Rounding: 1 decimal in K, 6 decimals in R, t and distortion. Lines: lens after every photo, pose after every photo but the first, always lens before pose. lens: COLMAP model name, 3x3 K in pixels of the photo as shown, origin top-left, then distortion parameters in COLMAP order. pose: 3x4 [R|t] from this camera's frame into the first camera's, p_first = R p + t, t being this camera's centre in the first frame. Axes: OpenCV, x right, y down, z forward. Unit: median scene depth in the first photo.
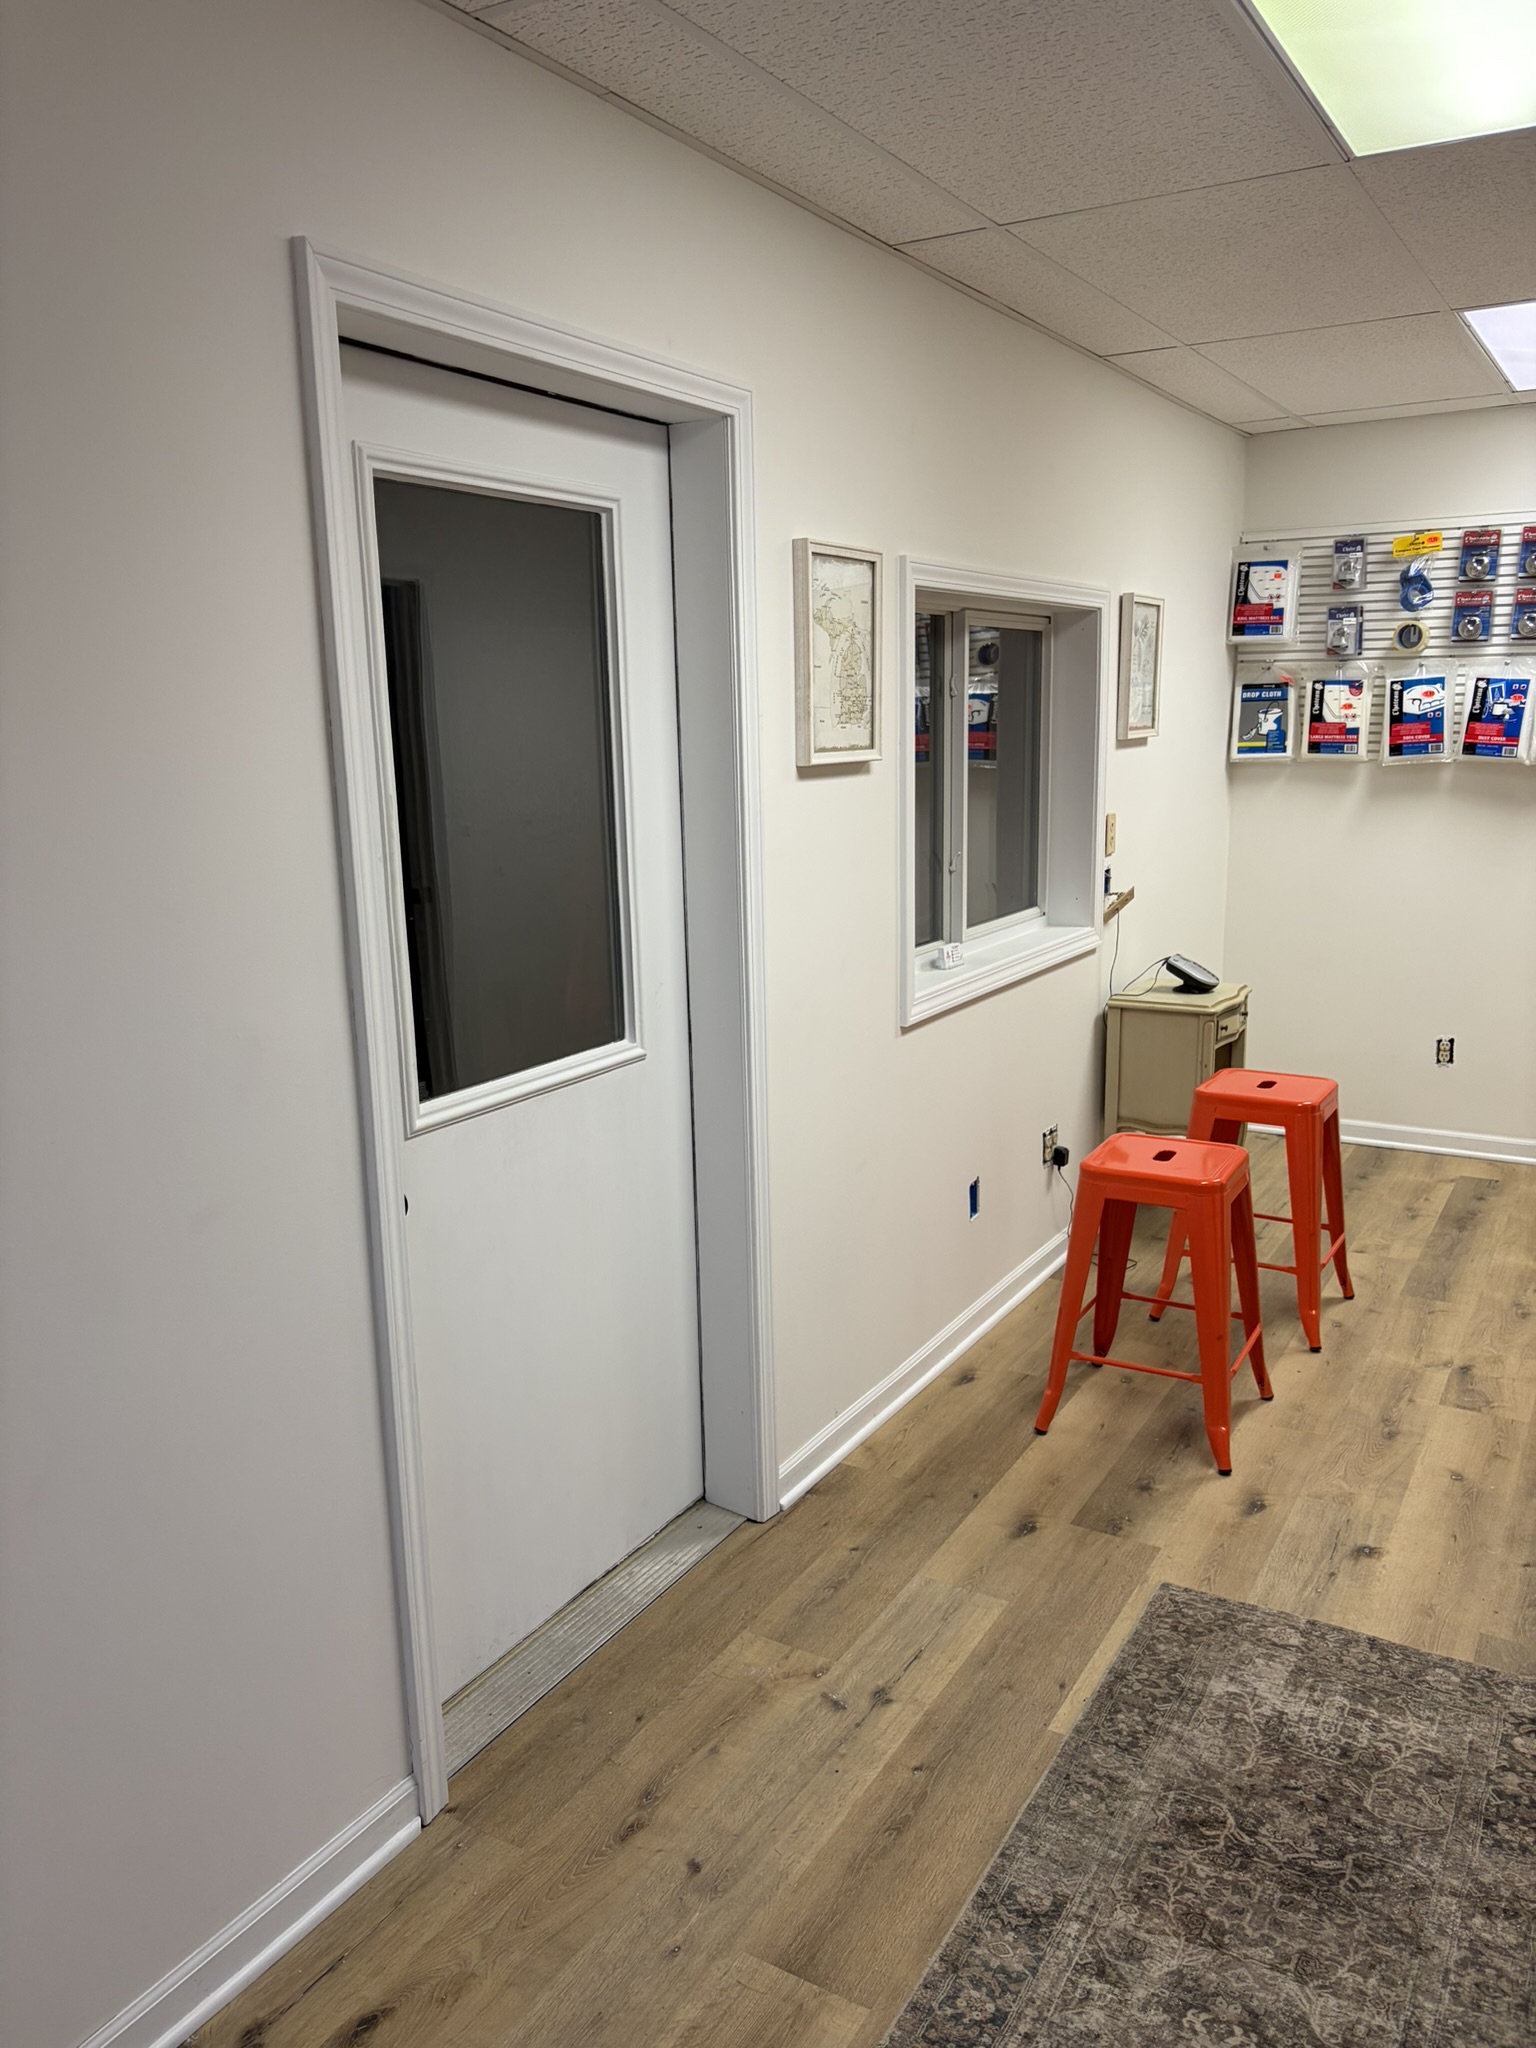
lens RADIAL K [[1536.5, 0, 755.0], [0, 1536.5, 1042.3], [0, 0, 1]] dist [0.026131, -0.021225]
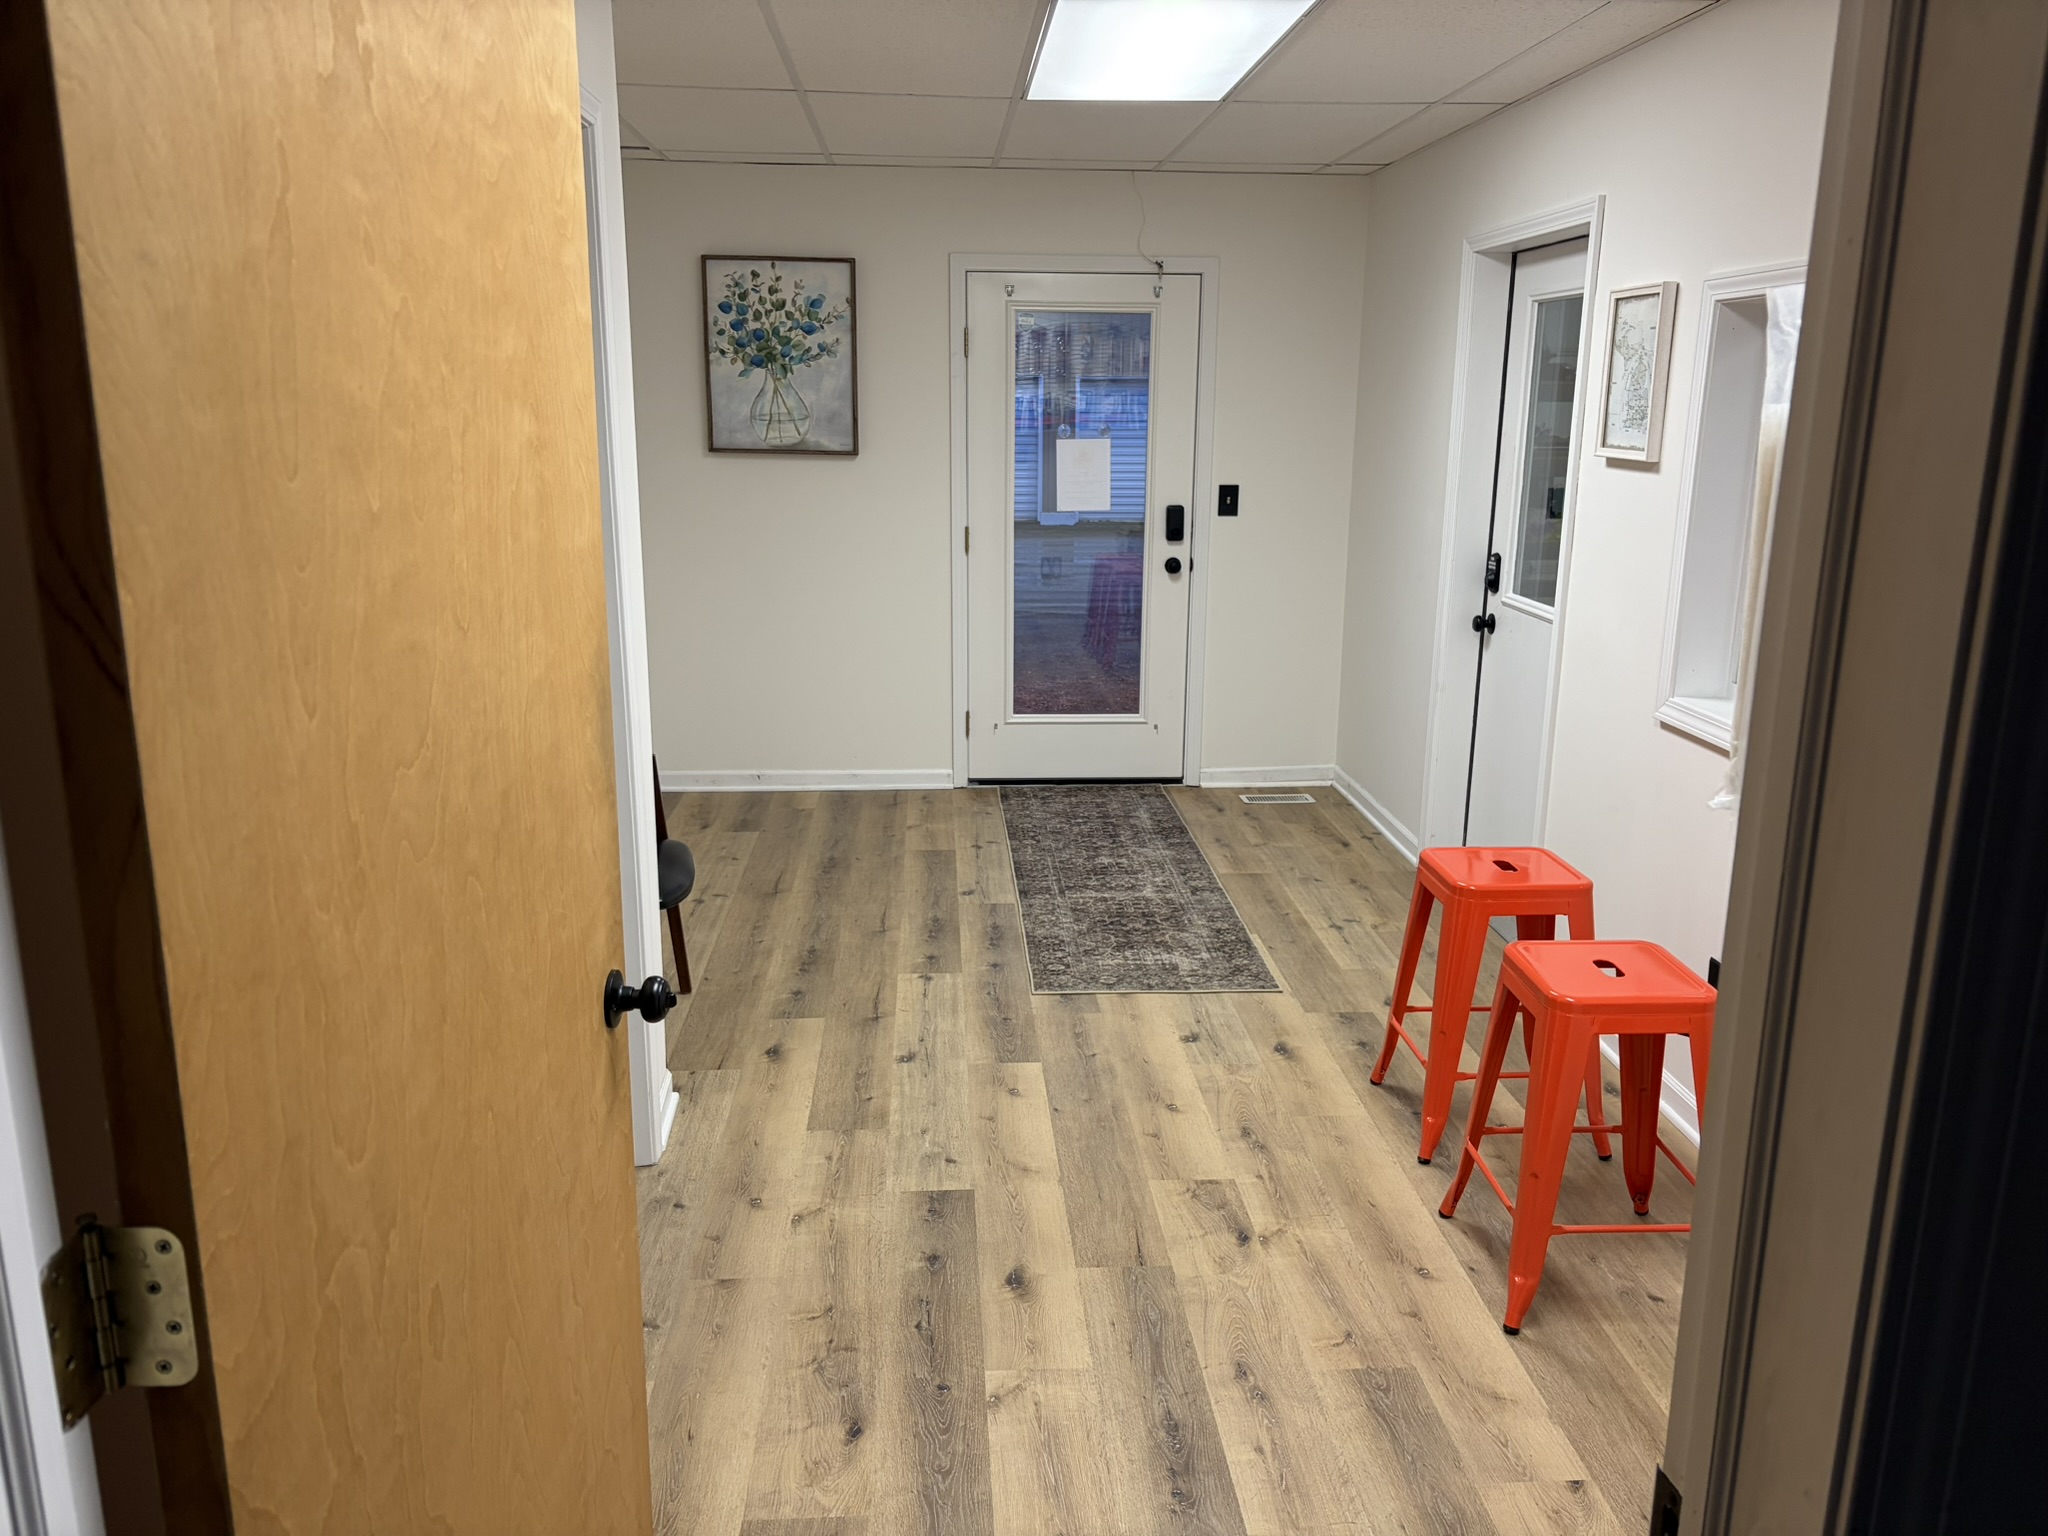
lens RADIAL K [[1536.5, 0, 1011.4], [0, 1536.5, 752.1], [0, 0, 1]] dist [0.026131, -0.021225]
pose [[-0.830583, 0.140383, -0.538910, 1.107887], [-0.105951, 0.910197, 0.400395, -0.389980], [0.546723, 0.389659, -0.741121, 1.646486]]
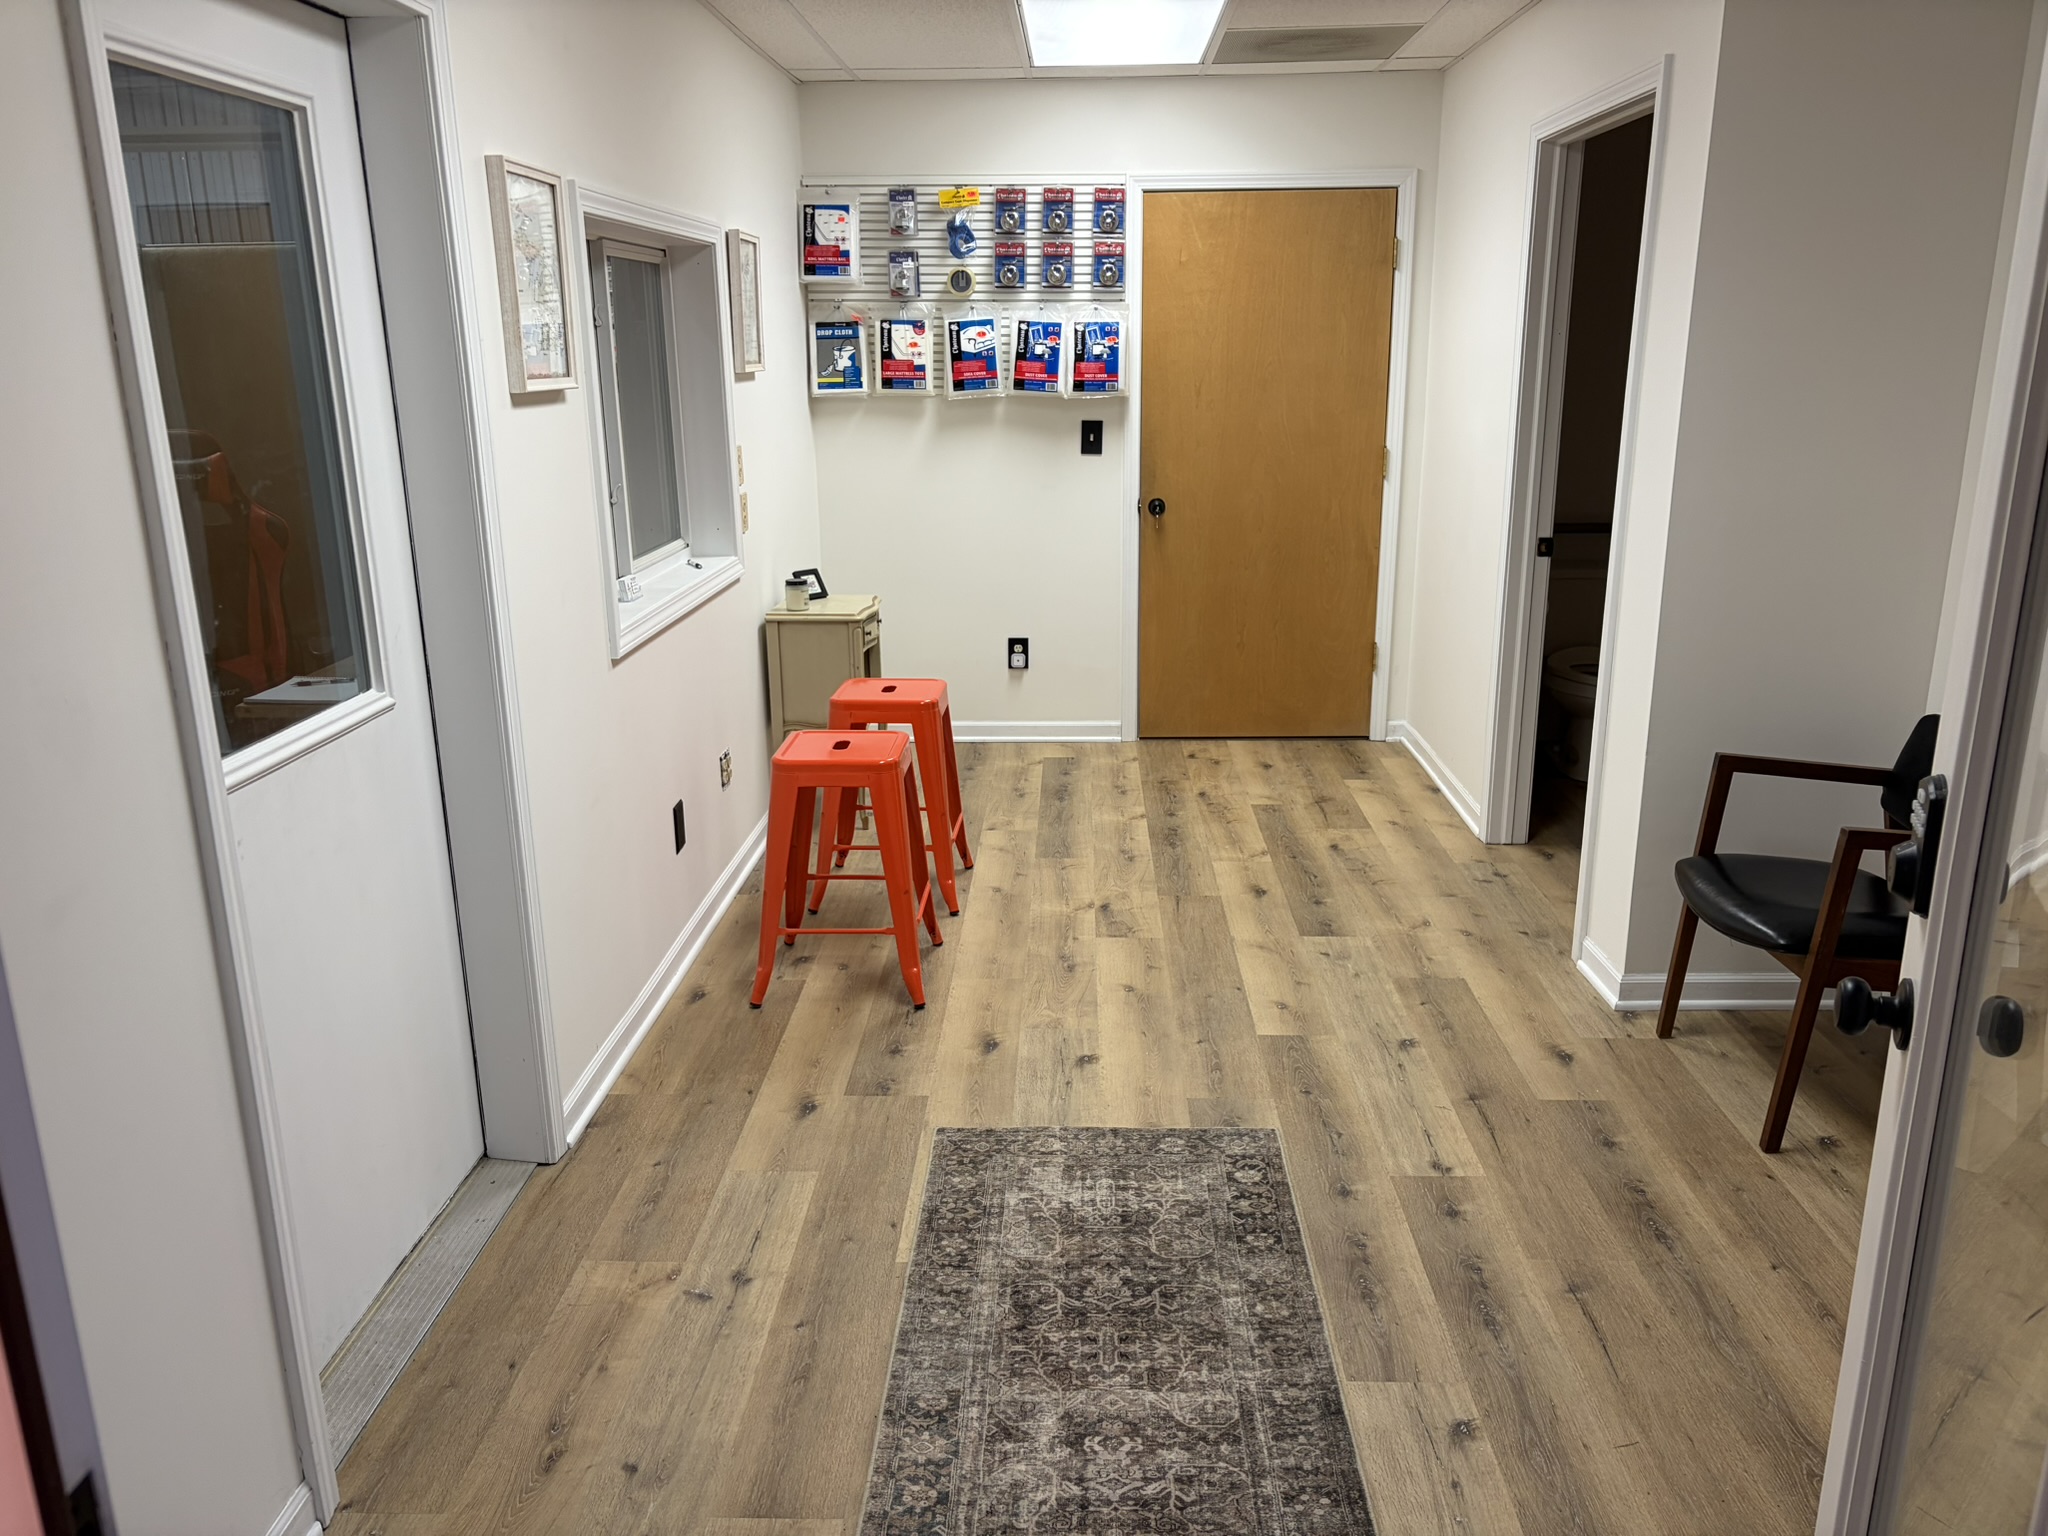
lens RADIAL K [[1536.5, 0, 1026.9], [0, 1536.5, 770.9], [0, 0, 1]] dist [0.026131, -0.021225]
pose [[0.874835, -0.120272, 0.469253, -0.156681], [0.095491, 0.992497, 0.076357, 0.012110], [-0.474916, -0.021990, 0.879756, -0.015023]]
